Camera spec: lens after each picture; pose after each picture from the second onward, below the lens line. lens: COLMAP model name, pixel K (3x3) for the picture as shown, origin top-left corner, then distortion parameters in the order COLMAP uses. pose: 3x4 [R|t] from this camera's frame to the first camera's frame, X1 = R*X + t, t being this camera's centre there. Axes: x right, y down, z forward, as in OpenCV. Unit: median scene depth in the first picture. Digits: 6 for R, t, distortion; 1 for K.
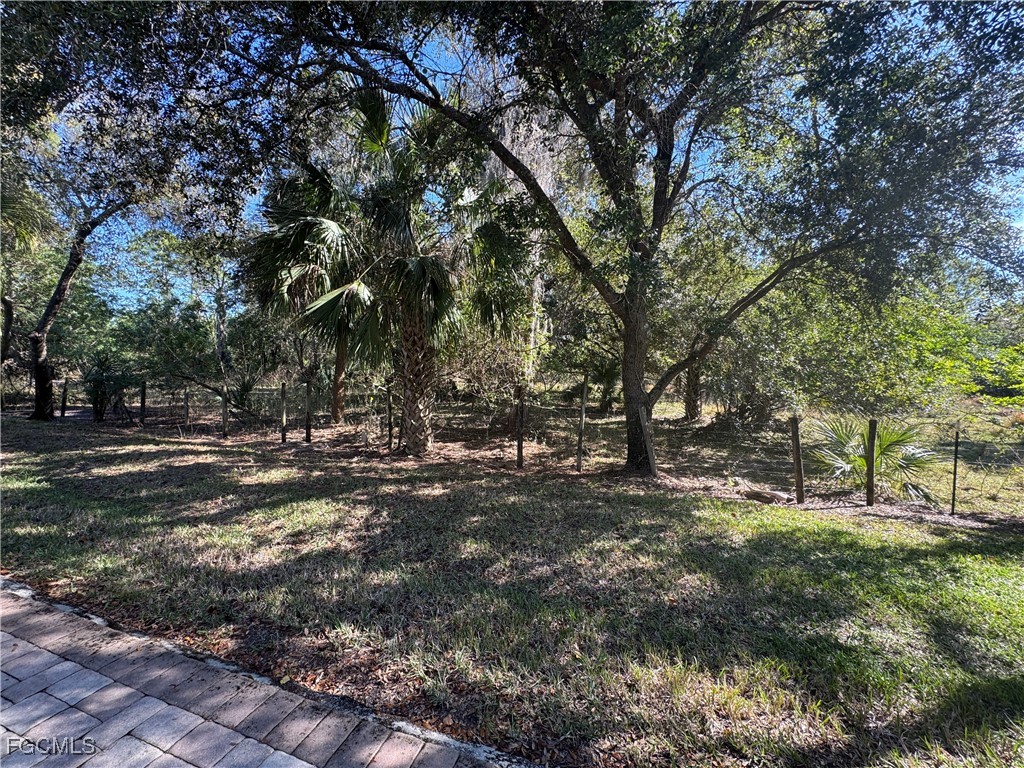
lens RADIAL K [[405.6, 0, 510.1], [0, 405.6, 383.4], [0, 0, 1]] dist [-0.001502, 0.000180]
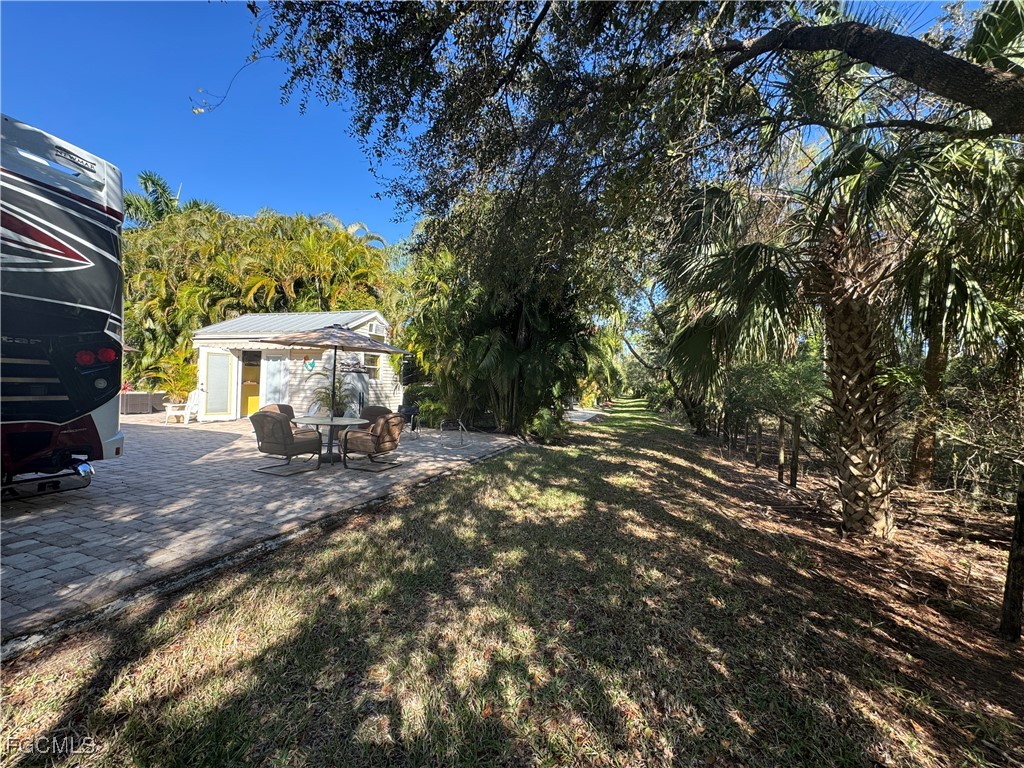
lens RADIAL K [[406.4, 0, 509.9], [0, 406.4, 384.5], [0, 0, 1]] dist [-0.002401, 0.000199]
pose [[-0.003668, -0.024754, -0.999687, 0.806051], [-0.084646, 0.996113, -0.024355, 0.002993], [0.996404, 0.084531, -0.005749, 0.840210]]
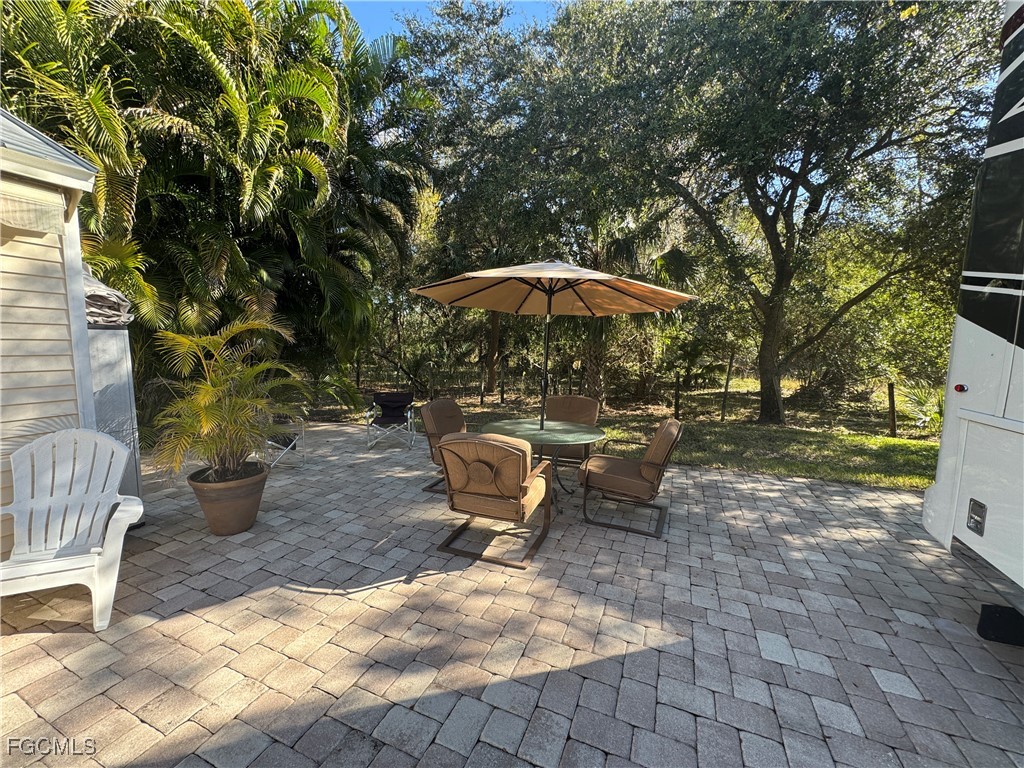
lens RADIAL K [[405.6, 0, 510.1], [0, 405.6, 383.4], [0, 0, 1]] dist [-0.001502, 0.000180]
pose [[0.997708, 0.001962, -0.067638, -0.823478], [0.001487, 0.998702, 0.050905, 0.014040], [0.067651, -0.050889, 0.996410, -0.782063]]
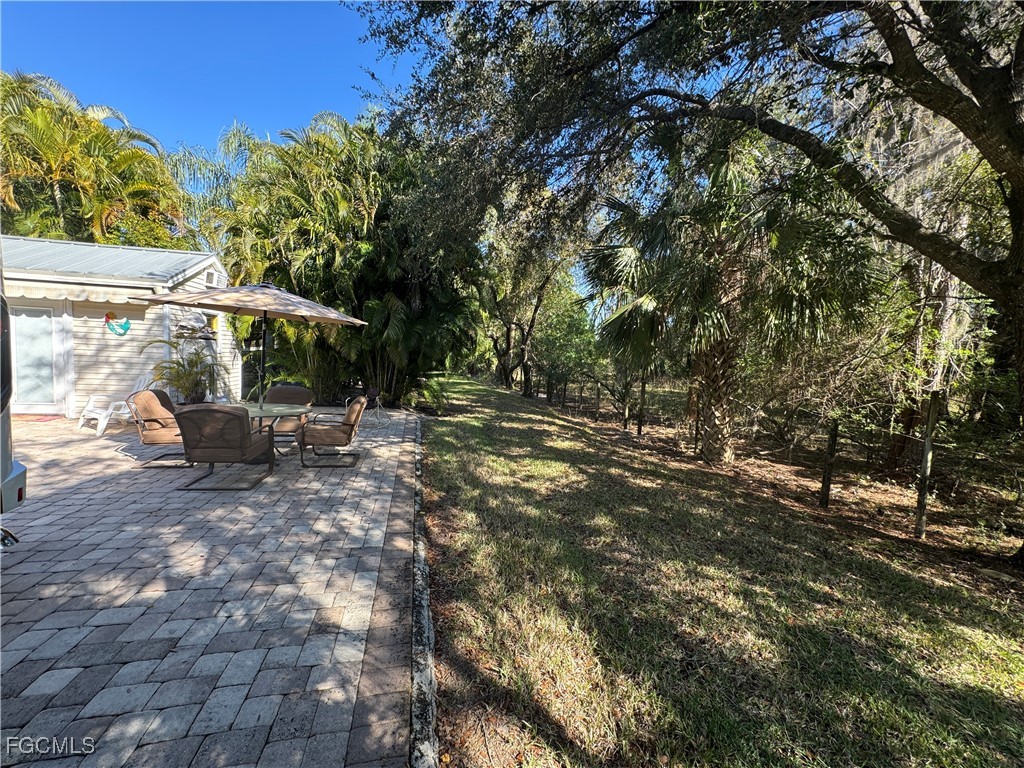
lens RADIAL K [[406.4, 0, 509.9], [0, 406.4, 384.5], [0, 0, 1]] dist [-0.002401, 0.000199]
pose [[0.525964, 0.061390, -0.848288, 0.635578], [-0.076378, 0.996771, 0.024779, 0.002508], [0.847070, 0.051758, 0.528955, 0.119981]]
